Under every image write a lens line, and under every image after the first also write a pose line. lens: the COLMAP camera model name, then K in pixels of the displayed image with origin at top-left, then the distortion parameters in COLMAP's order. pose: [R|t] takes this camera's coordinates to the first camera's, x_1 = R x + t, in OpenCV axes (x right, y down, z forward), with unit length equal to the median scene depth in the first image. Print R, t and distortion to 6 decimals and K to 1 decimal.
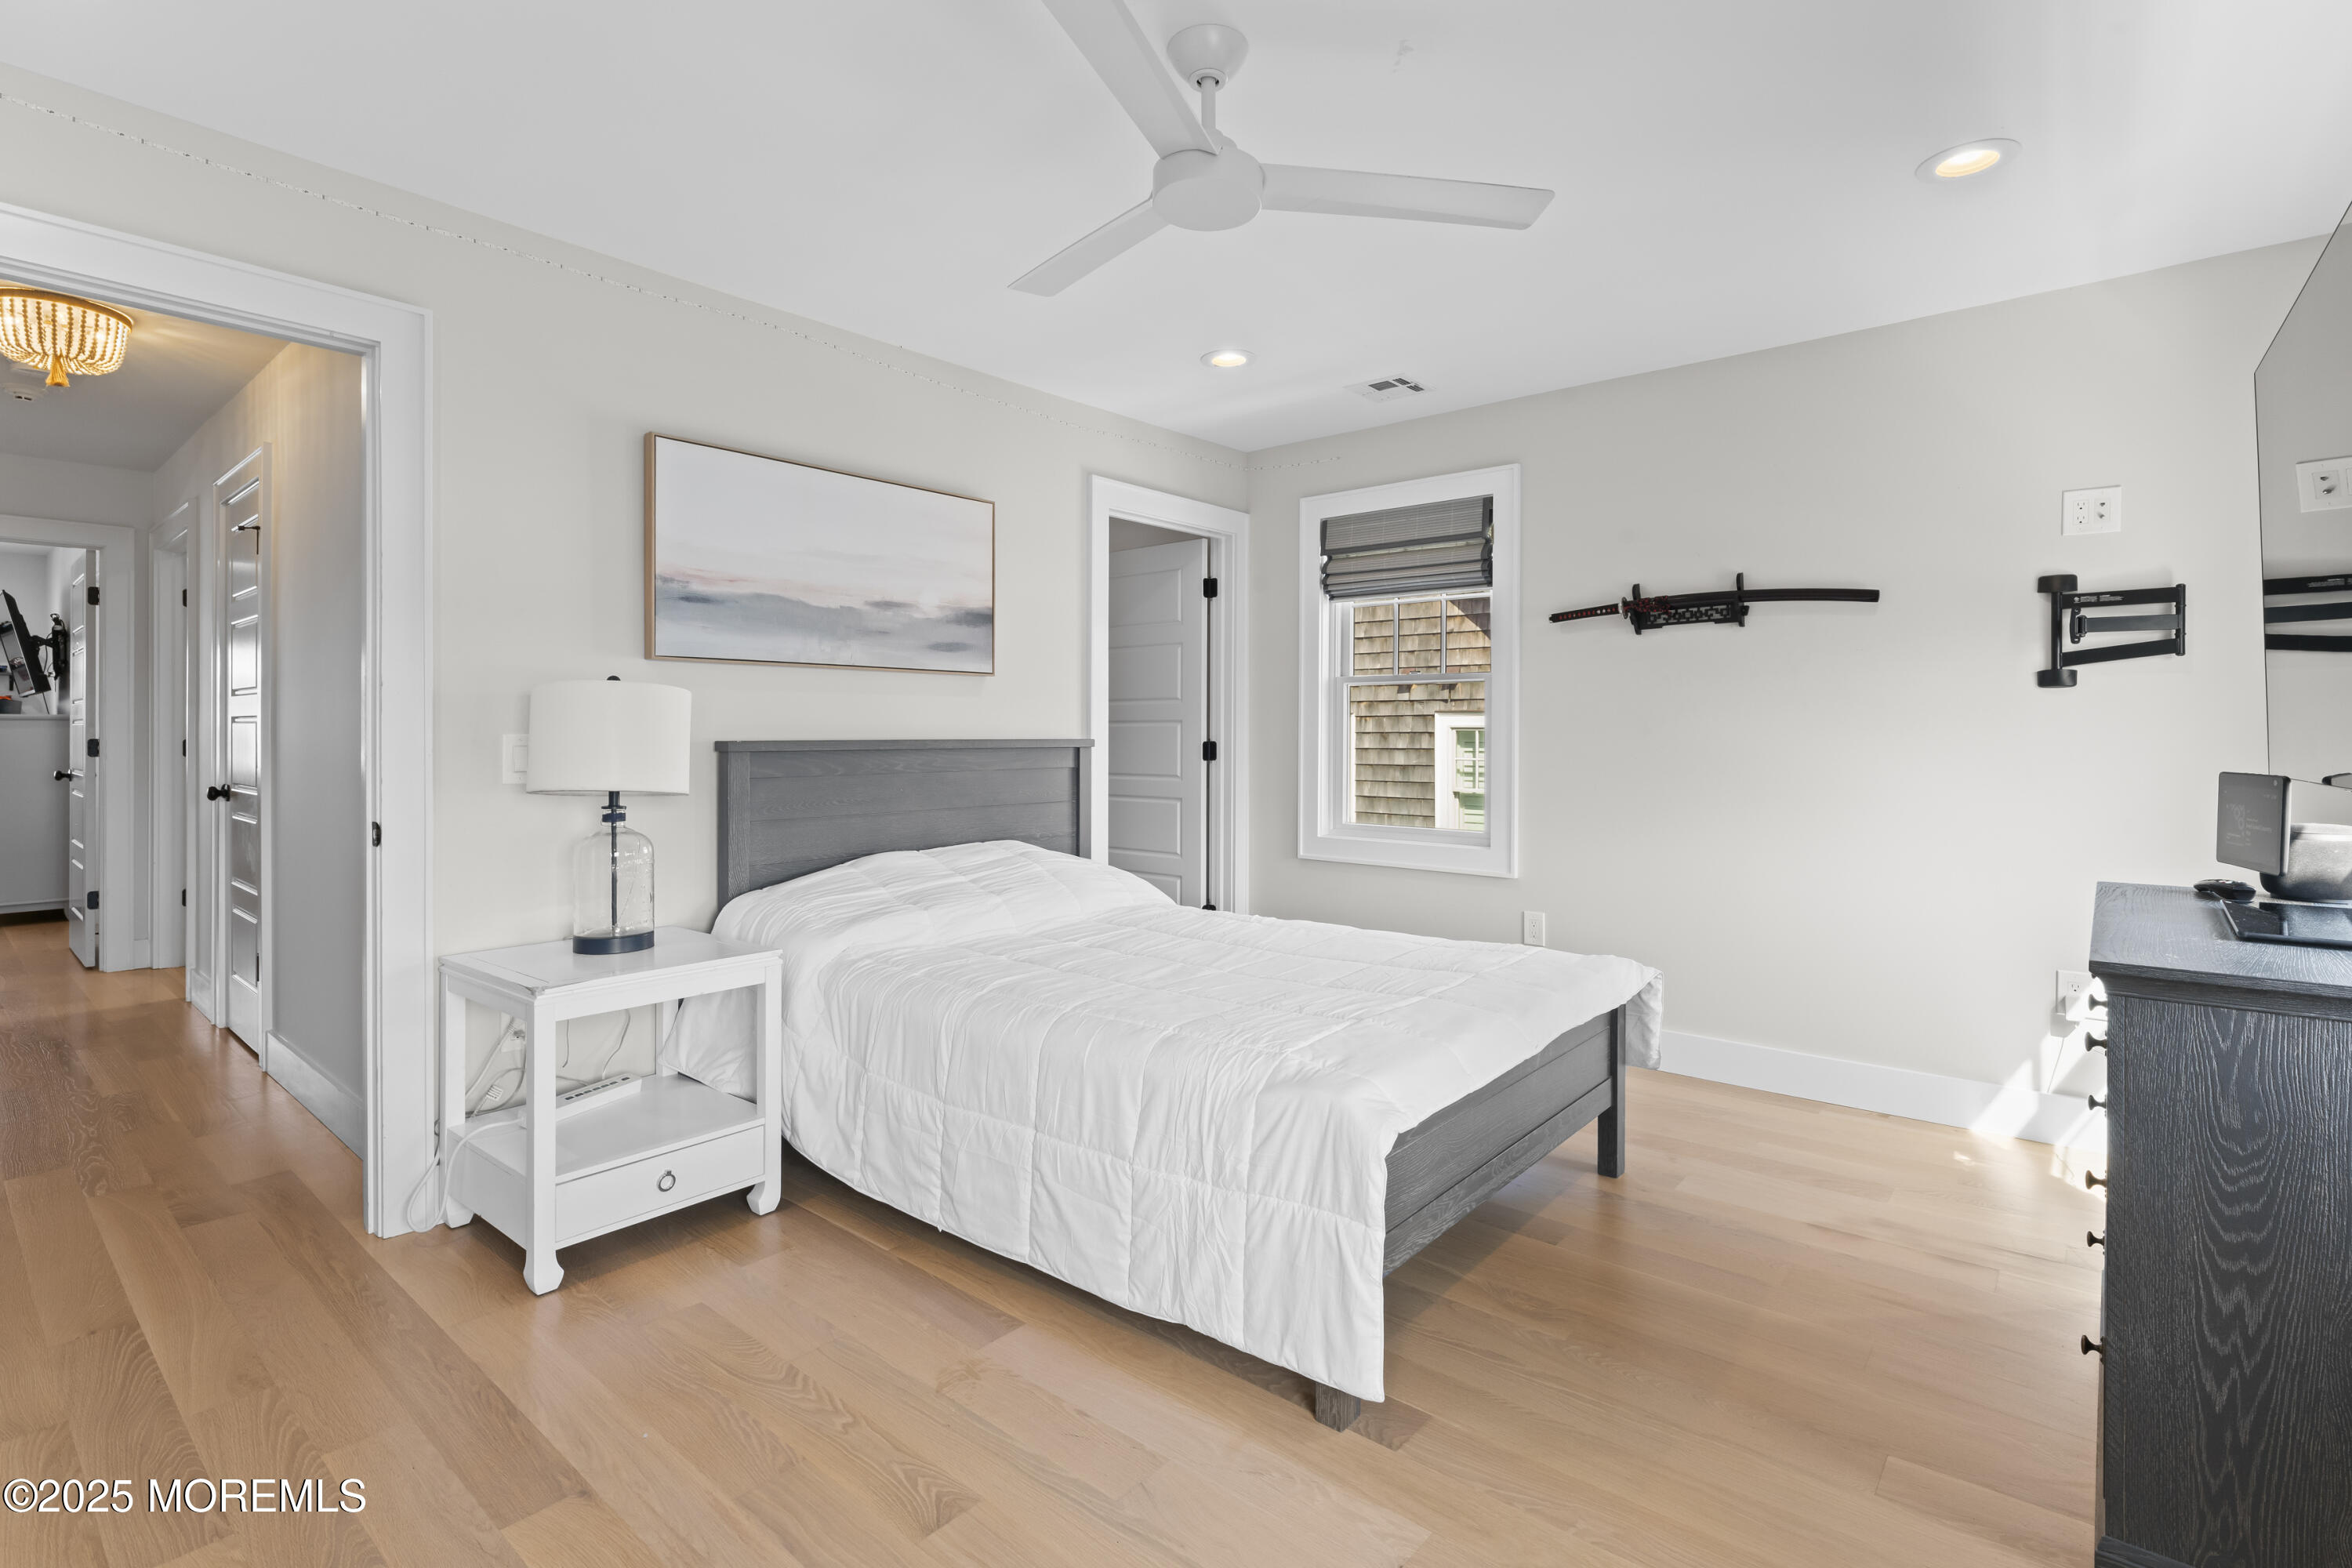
lens RADIAL K [[1100.3, 0, 1146.8], [0, 1100.3, 741.3], [0, 0, 1]] dist [0.003243, 0.001791]
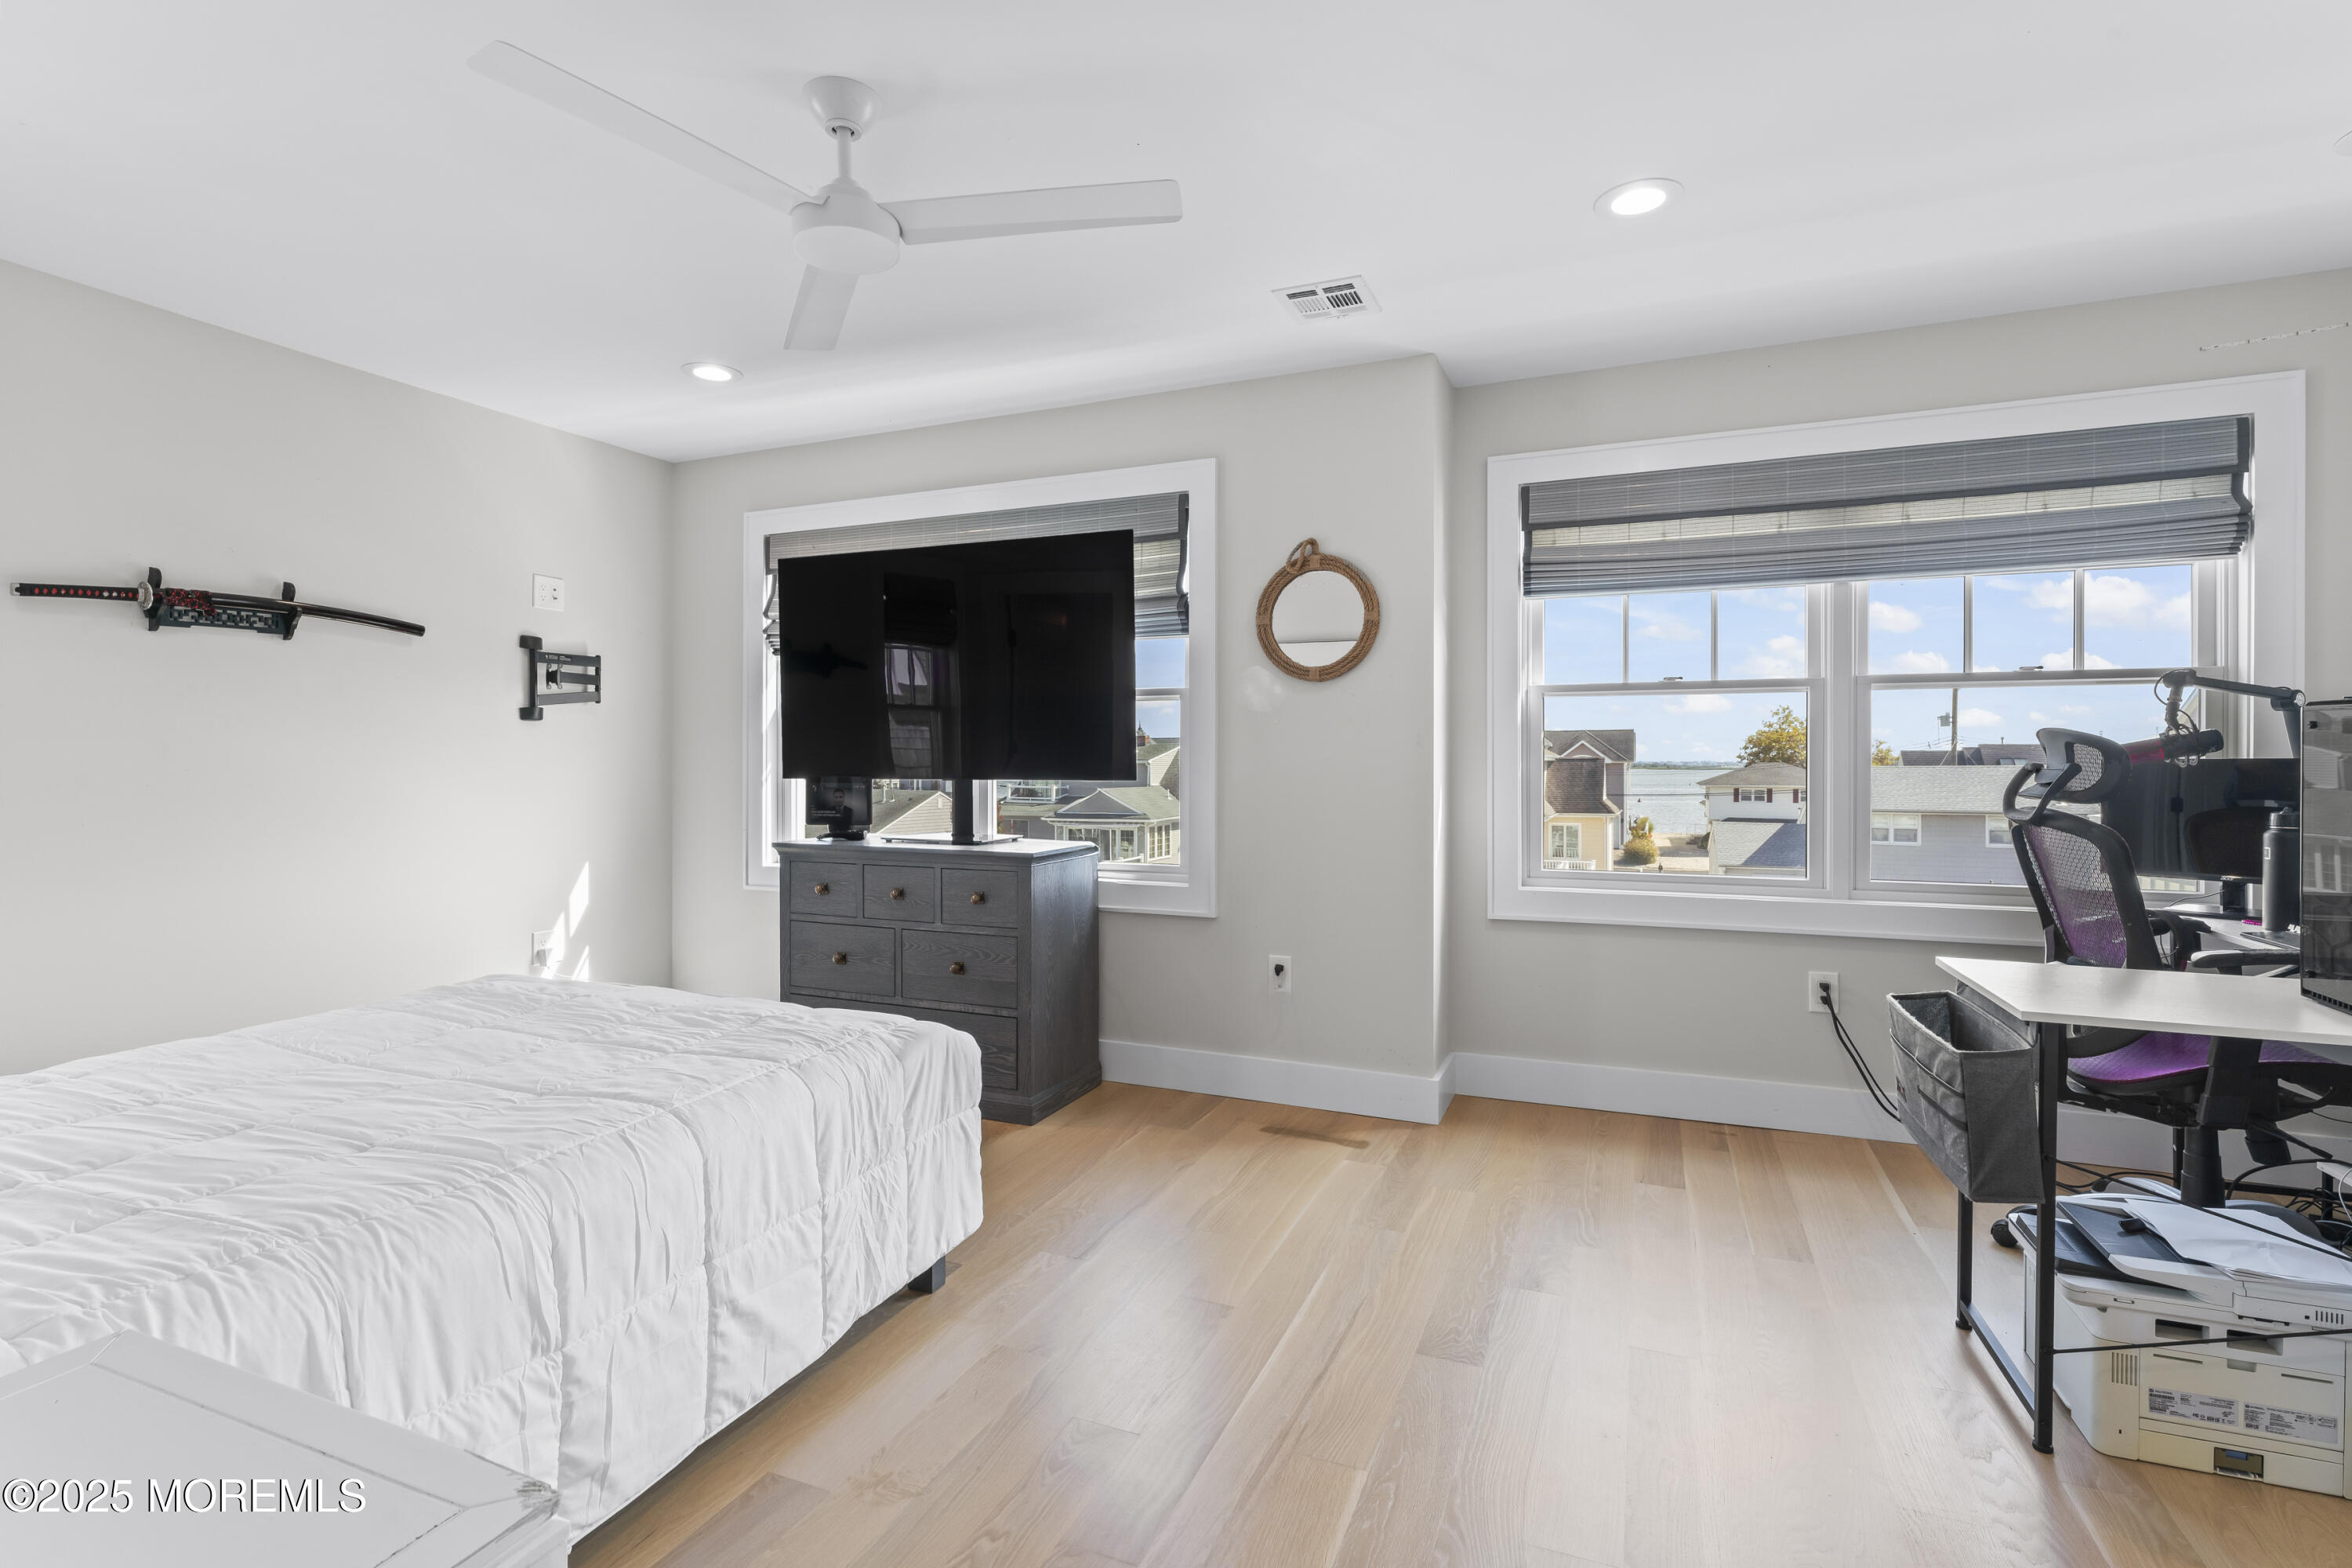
lens RADIAL K [[1100.3, 0, 1165.8], [0, 1100.3, 771.1], [0, 0, 1]] dist [0.003243, 0.001791]
pose [[-0.292455, -0.012906, 0.956192, -0.675727], [0.006137, 0.999863, 0.015372, -0.002983], [-0.956260, 0.010364, -0.292335, 0.659741]]
